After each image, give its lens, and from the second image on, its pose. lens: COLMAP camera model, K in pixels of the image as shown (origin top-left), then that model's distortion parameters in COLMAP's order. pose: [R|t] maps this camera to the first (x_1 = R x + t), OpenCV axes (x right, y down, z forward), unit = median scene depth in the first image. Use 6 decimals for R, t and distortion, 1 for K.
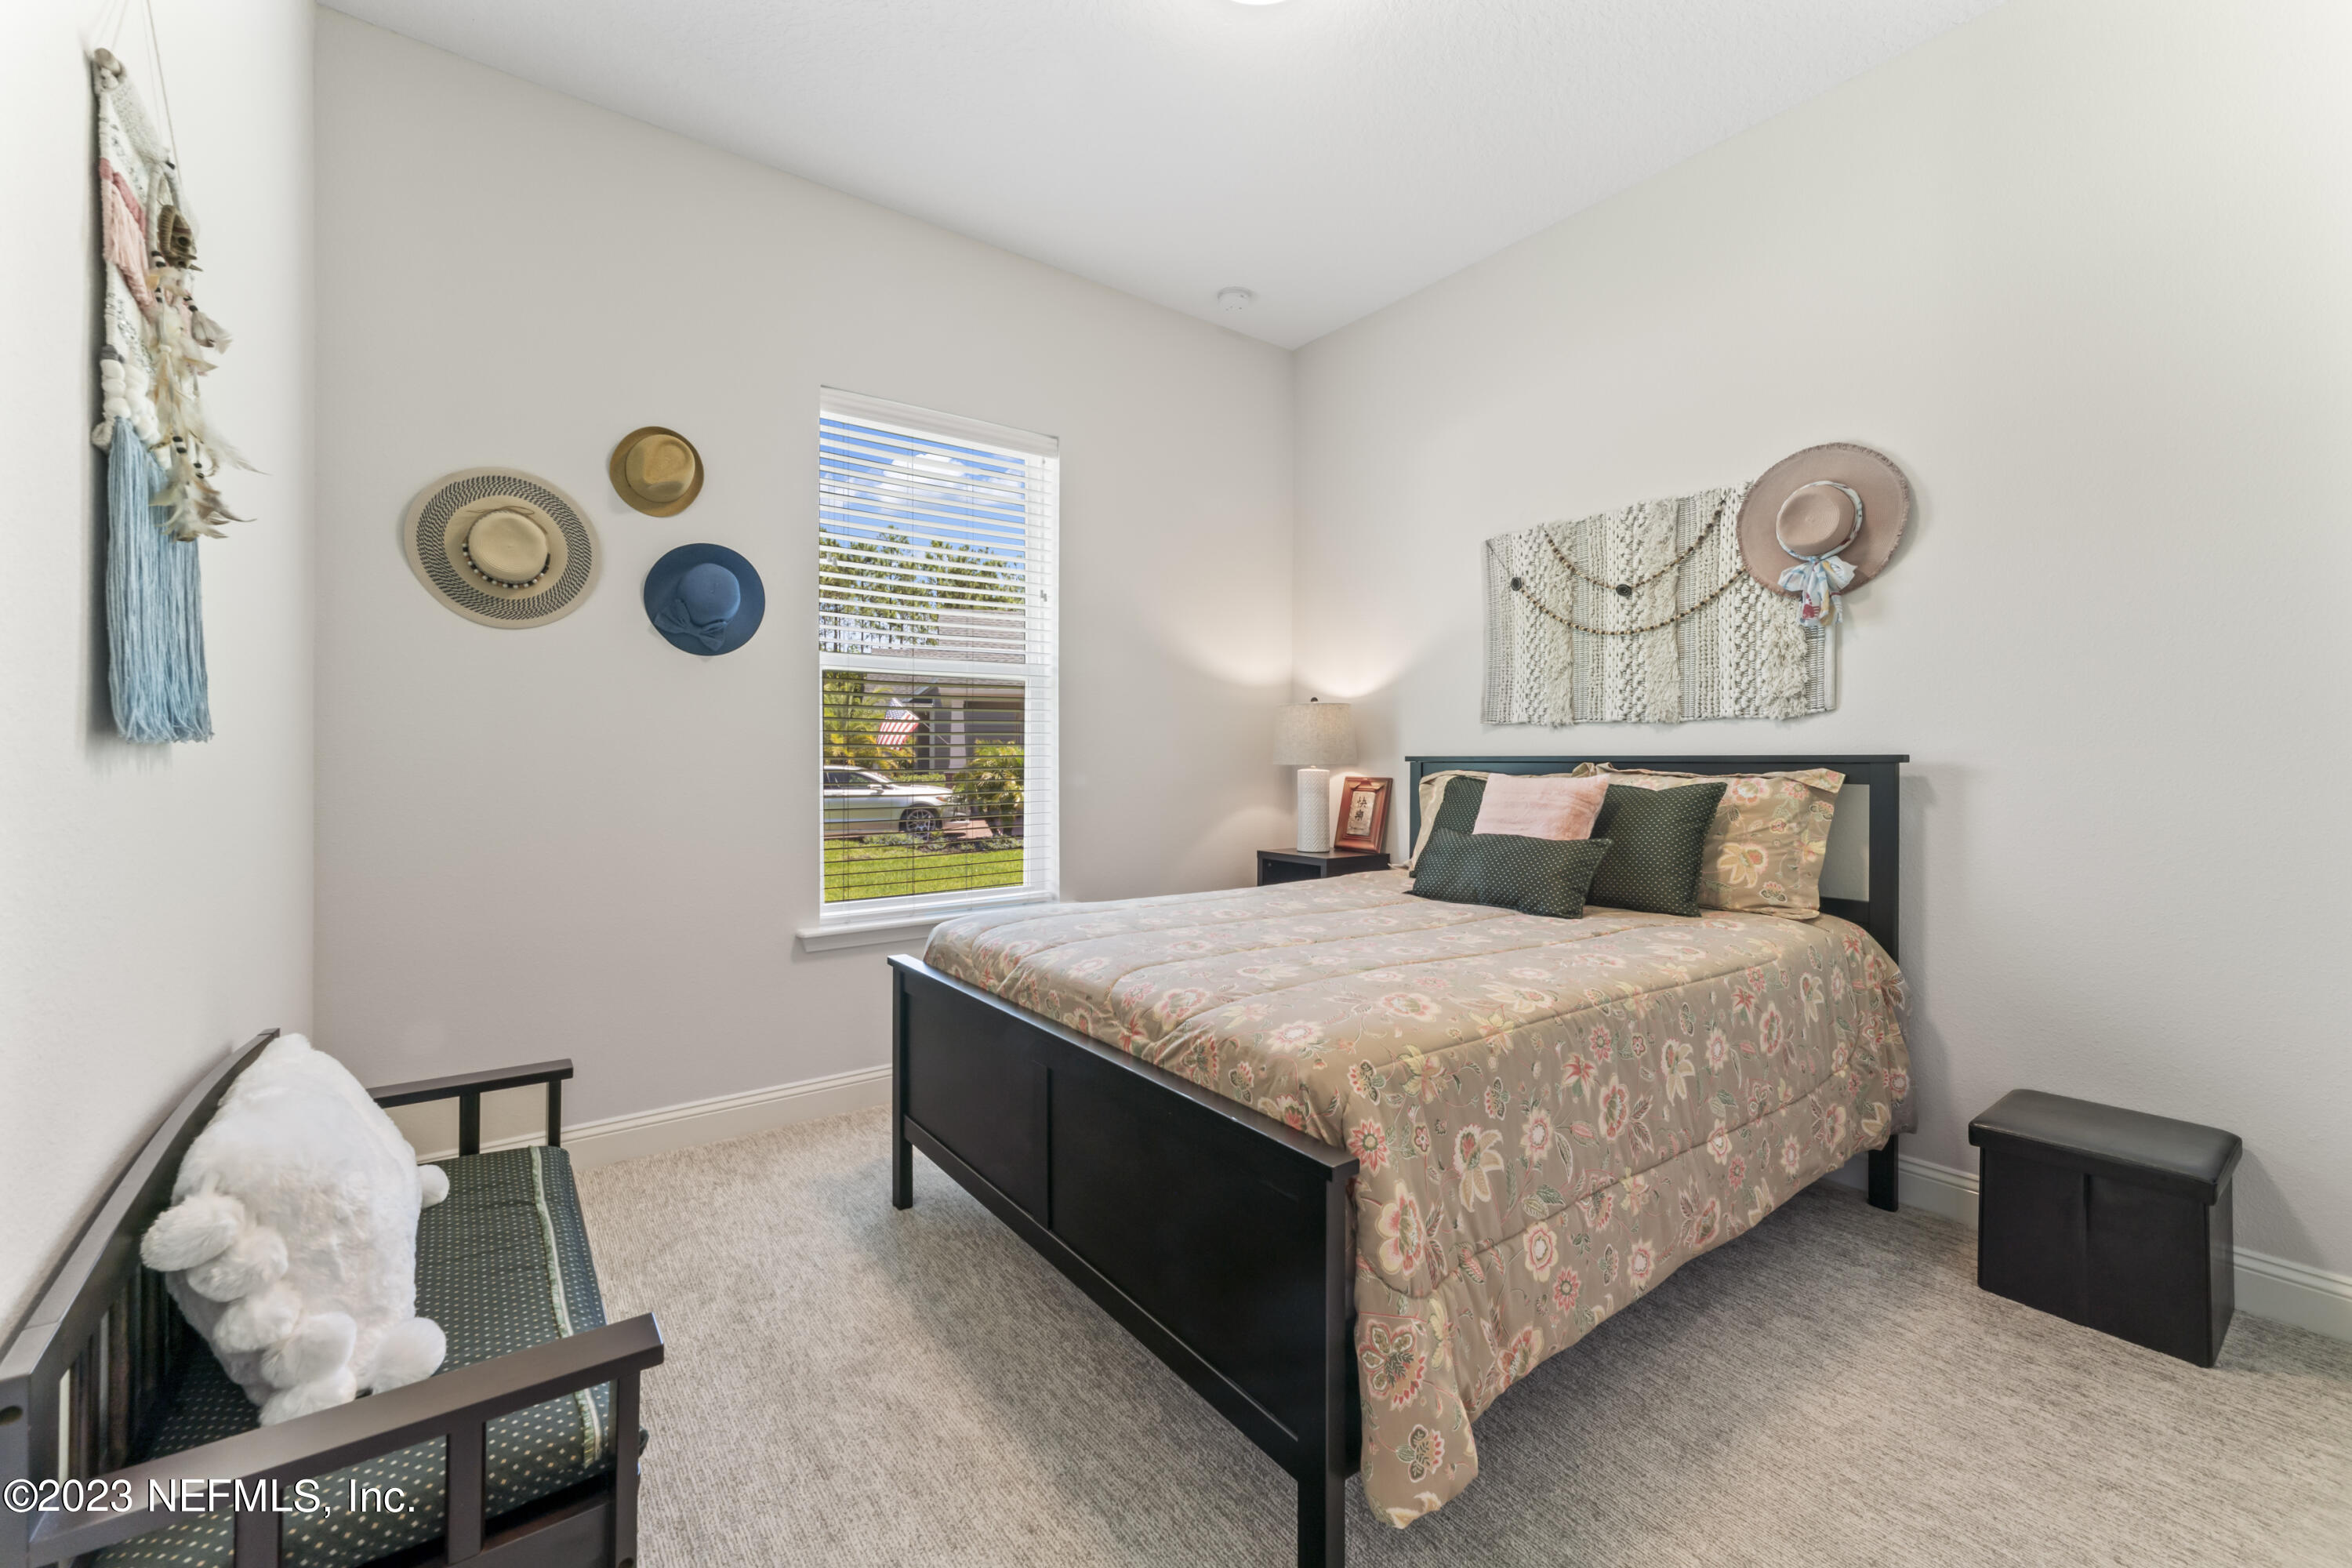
lens RADIAL K [[936.3, 0, 1183.6], [0, 936.3, 788.0], [0, 0, 1]] dist [0.000711, 0.000325]
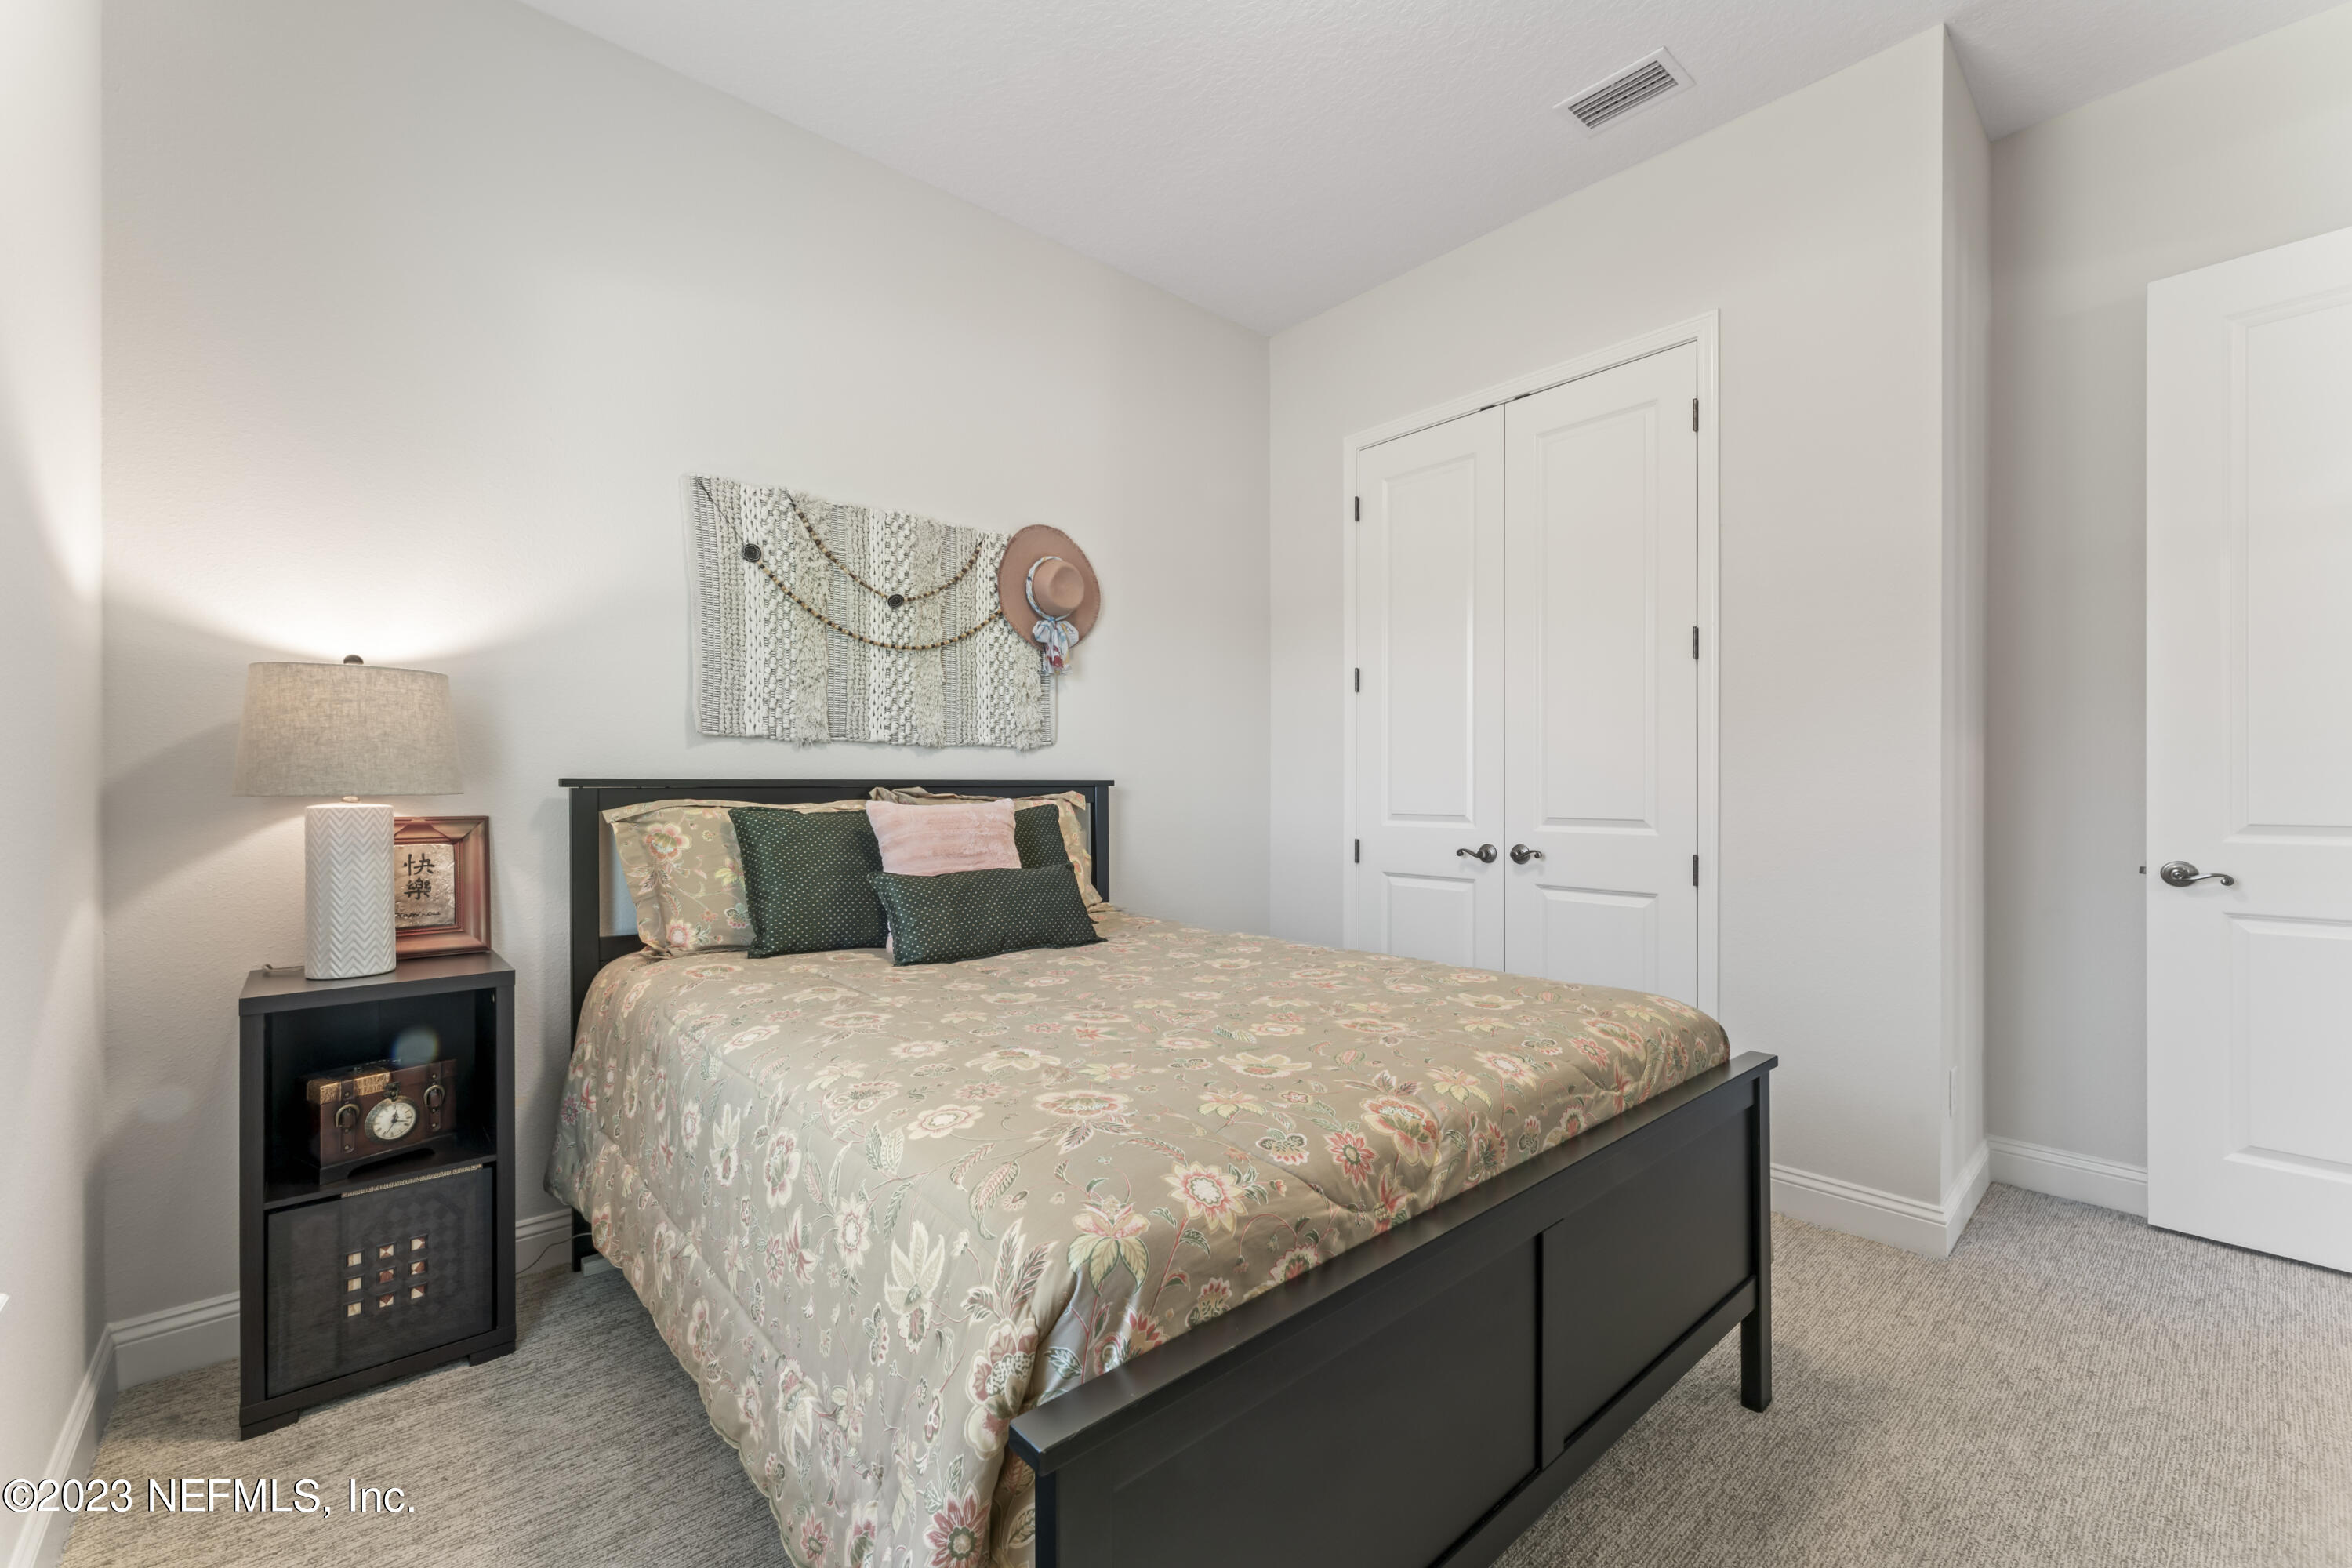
lens RADIAL K [[991.2, 0, 1176.0], [0, 991.2, 784.0], [0, 0, 1]] dist [-0.000358, 0.000053]
pose [[-0.085601, -0.003298, 0.996324, -0.529473], [0.028302, 0.999583, 0.005741, -0.028422], [-0.995927, 0.028690, -0.085472, 0.814266]]
